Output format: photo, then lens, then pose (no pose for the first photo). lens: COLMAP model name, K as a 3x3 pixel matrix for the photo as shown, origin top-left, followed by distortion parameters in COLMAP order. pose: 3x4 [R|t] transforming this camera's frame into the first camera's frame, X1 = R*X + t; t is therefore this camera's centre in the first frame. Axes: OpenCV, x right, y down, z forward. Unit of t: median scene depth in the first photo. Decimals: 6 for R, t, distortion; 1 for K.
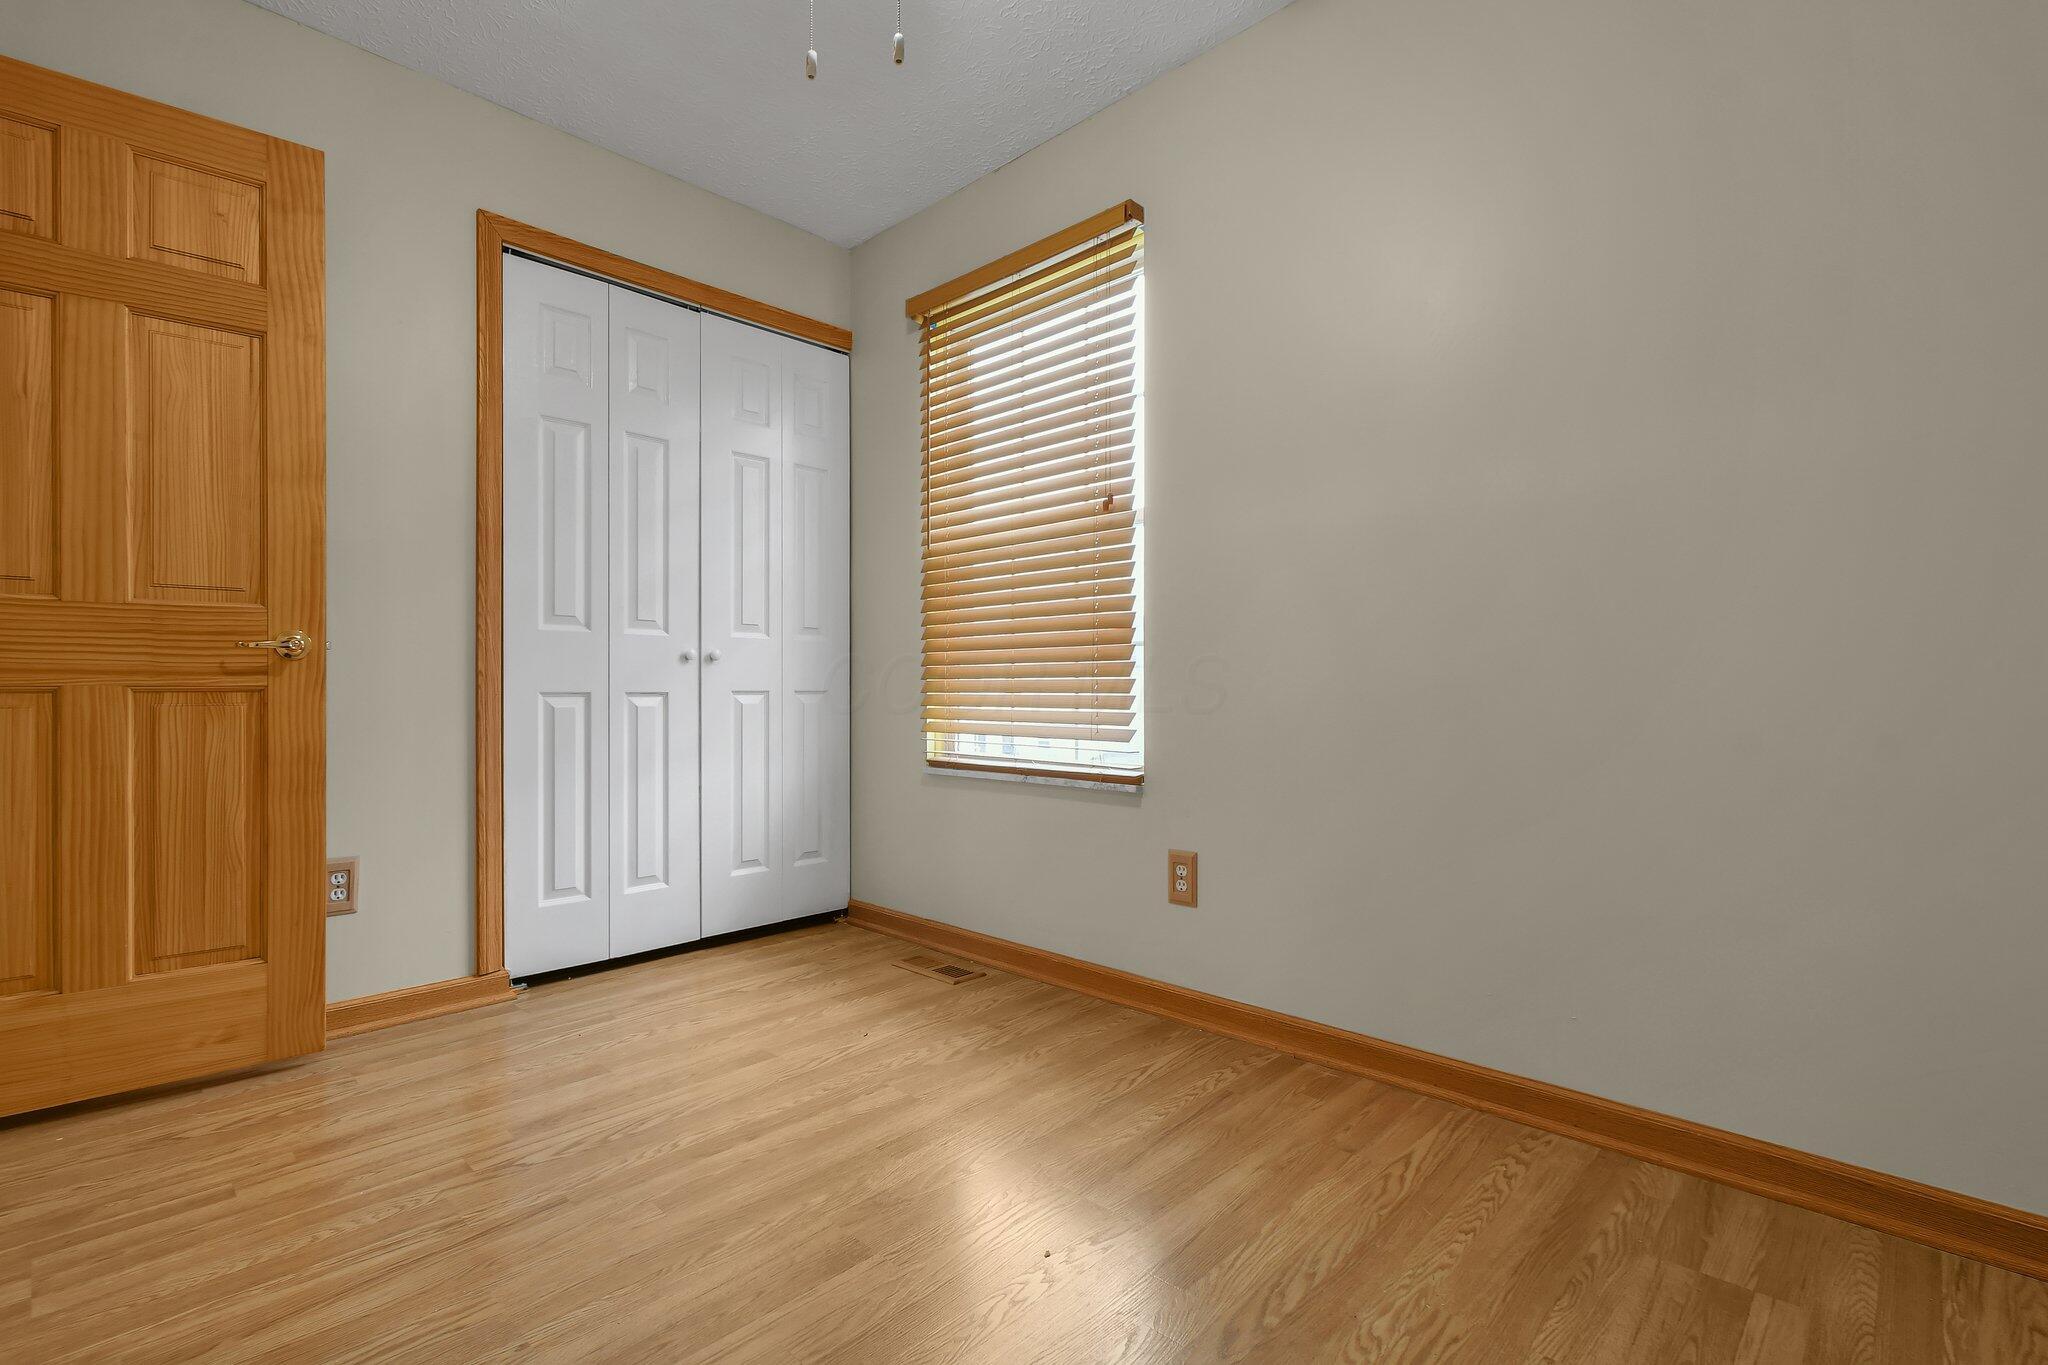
lens RADIAL K [[918.2, 0, 948.0], [0, 918.2, 689.5], [0, 0, 1]] dist [0.008813, -0.007592]
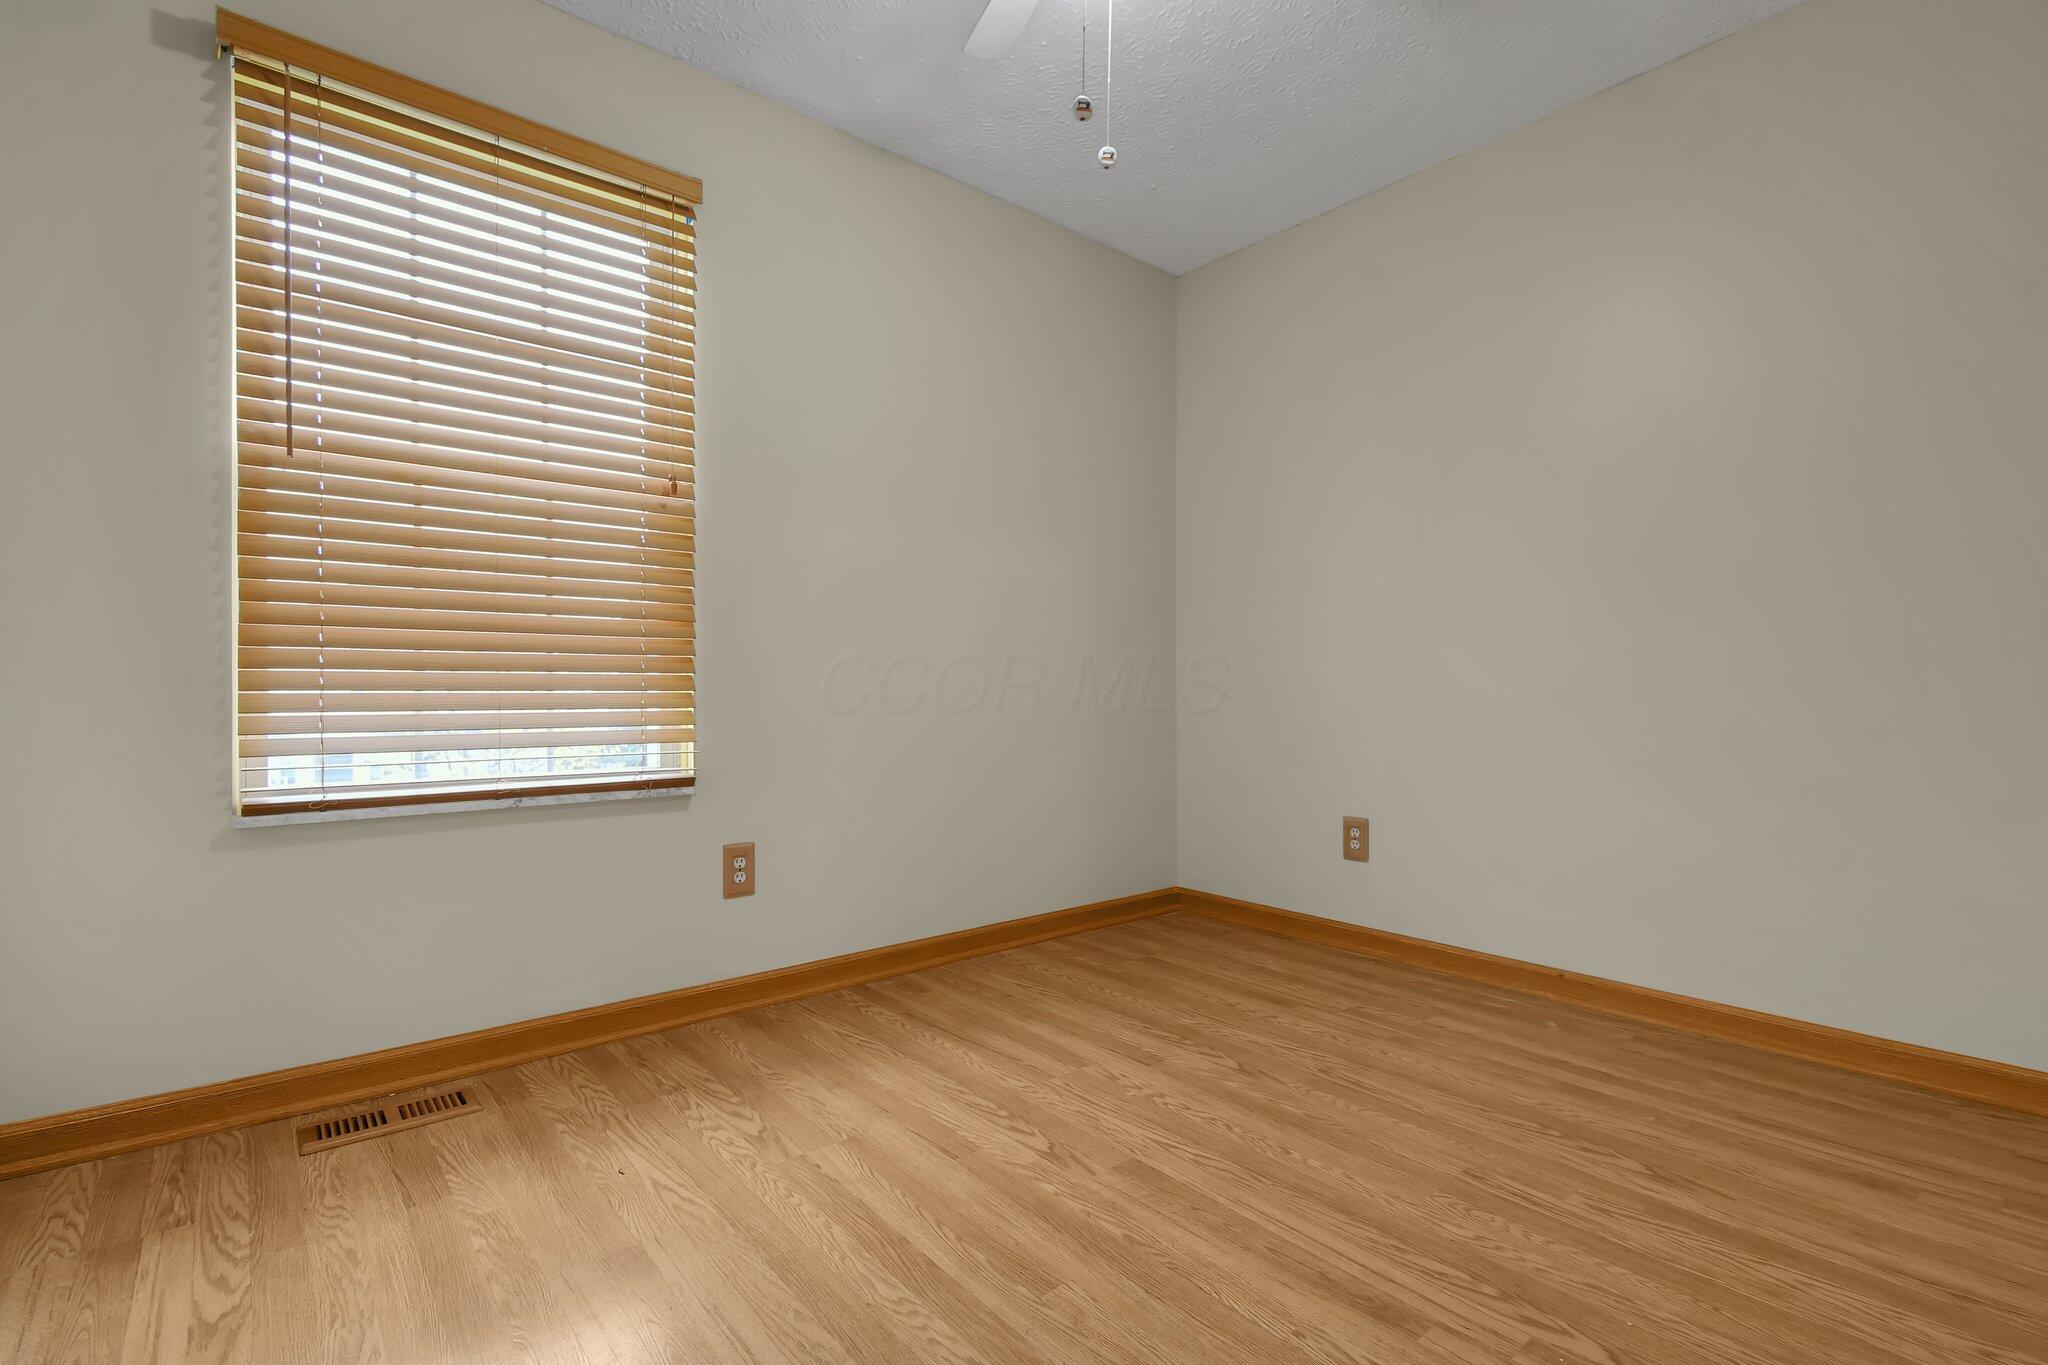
lens RADIAL K [[918.2, 0, 1027.0], [0, 918.2, 681.0], [0, 0, 1]] dist [0.008813, -0.007592]
pose [[0.072173, 0.007887, 0.997361, -0.742165], [-0.004254, 0.999962, -0.007599, 0.000924], [-0.997383, -0.003694, 0.072204, 0.607711]]
